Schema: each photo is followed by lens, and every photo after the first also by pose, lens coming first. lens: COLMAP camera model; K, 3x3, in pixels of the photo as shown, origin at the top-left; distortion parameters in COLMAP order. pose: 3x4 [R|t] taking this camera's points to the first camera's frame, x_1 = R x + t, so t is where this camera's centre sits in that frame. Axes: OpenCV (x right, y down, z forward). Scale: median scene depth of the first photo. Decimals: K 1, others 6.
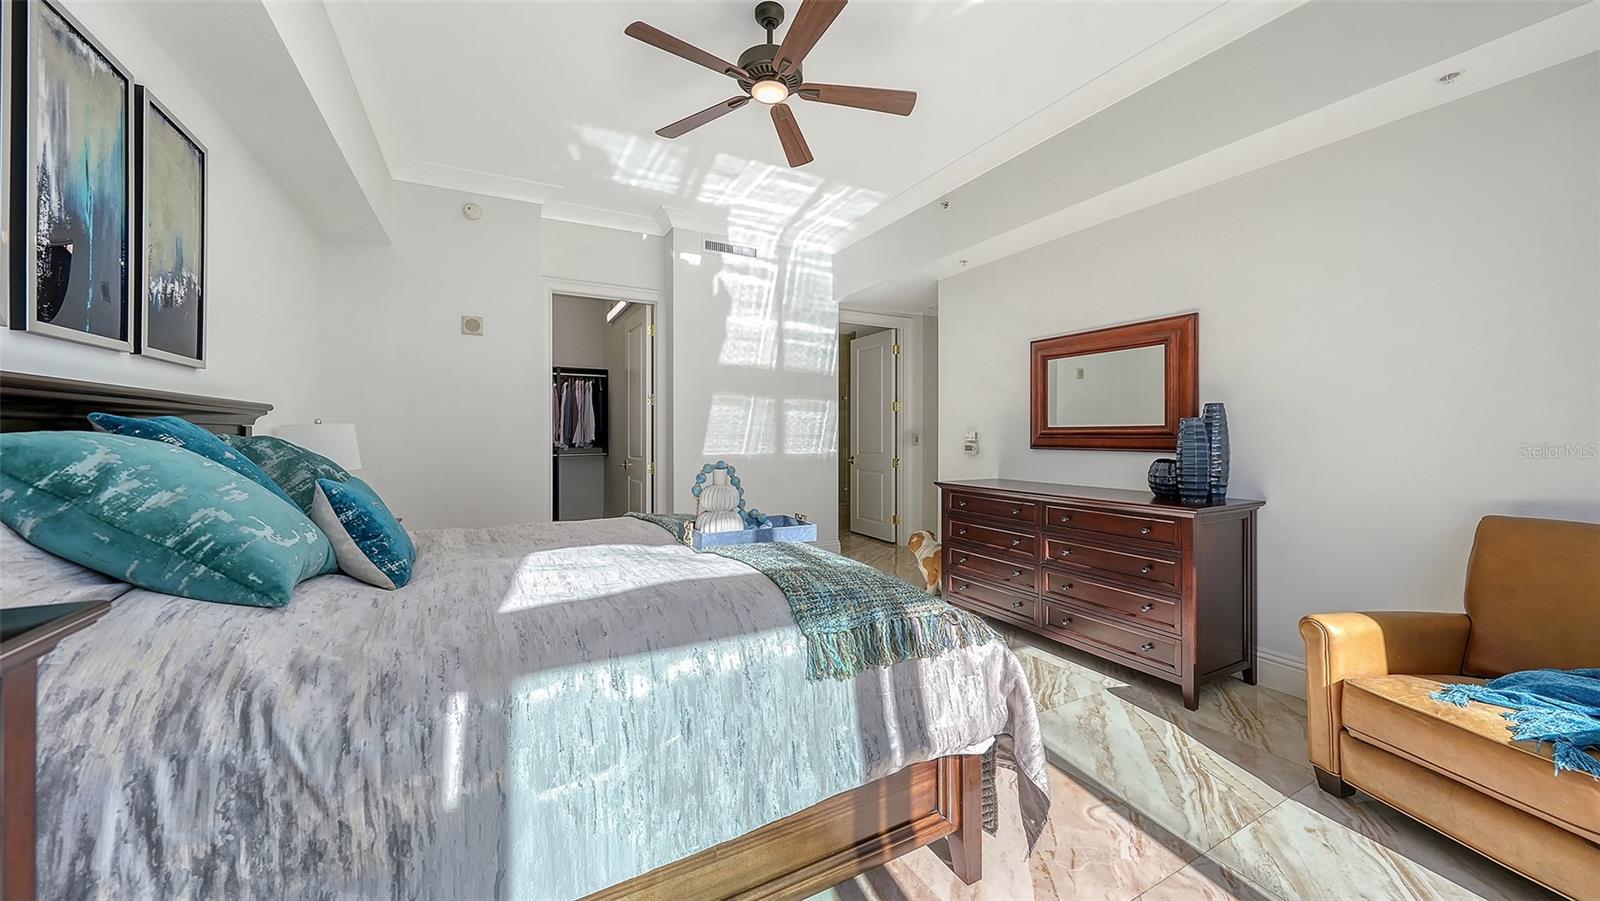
lens RADIAL K [[559.2, 0, 799.5], [0, 559.2, 441.4], [0, 0, 1]] dist [-0.007439, -0.000144]
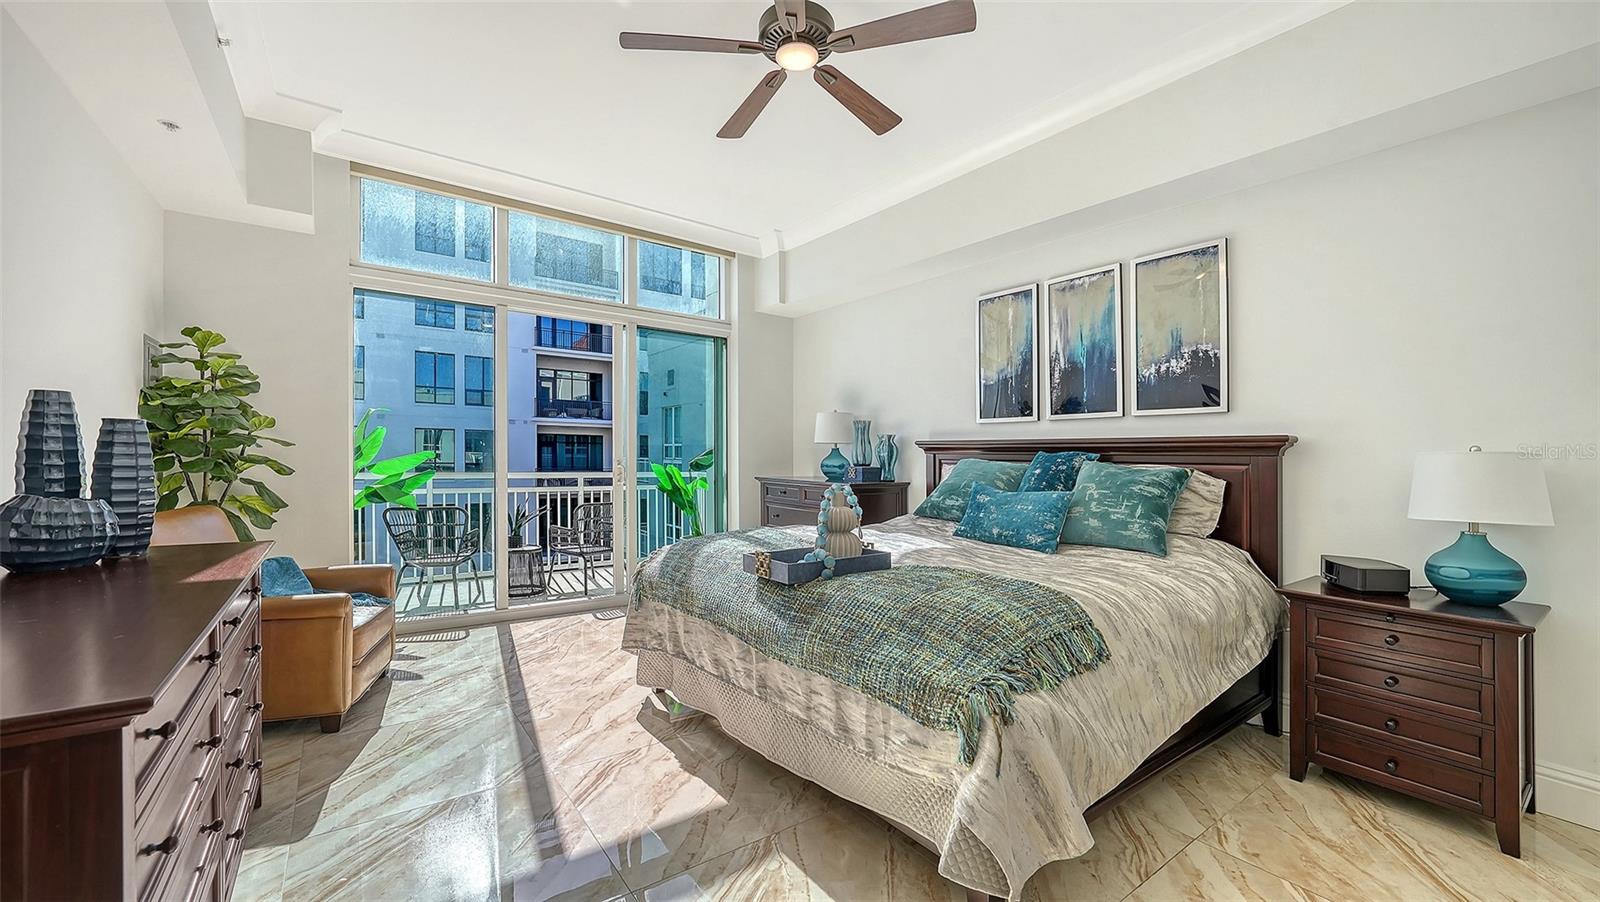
lens RADIAL K [[628.2, 0, 796.4], [0, 628.2, 449.6], [0, 0, 1]] dist [0.001503, 0.000082]
pose [[-0.990169, -0.014752, -0.139094, 0.127300], [-0.015040, 0.999886, 0.001014, -0.032687], [0.139063, 0.003096, -0.990279, 2.675989]]
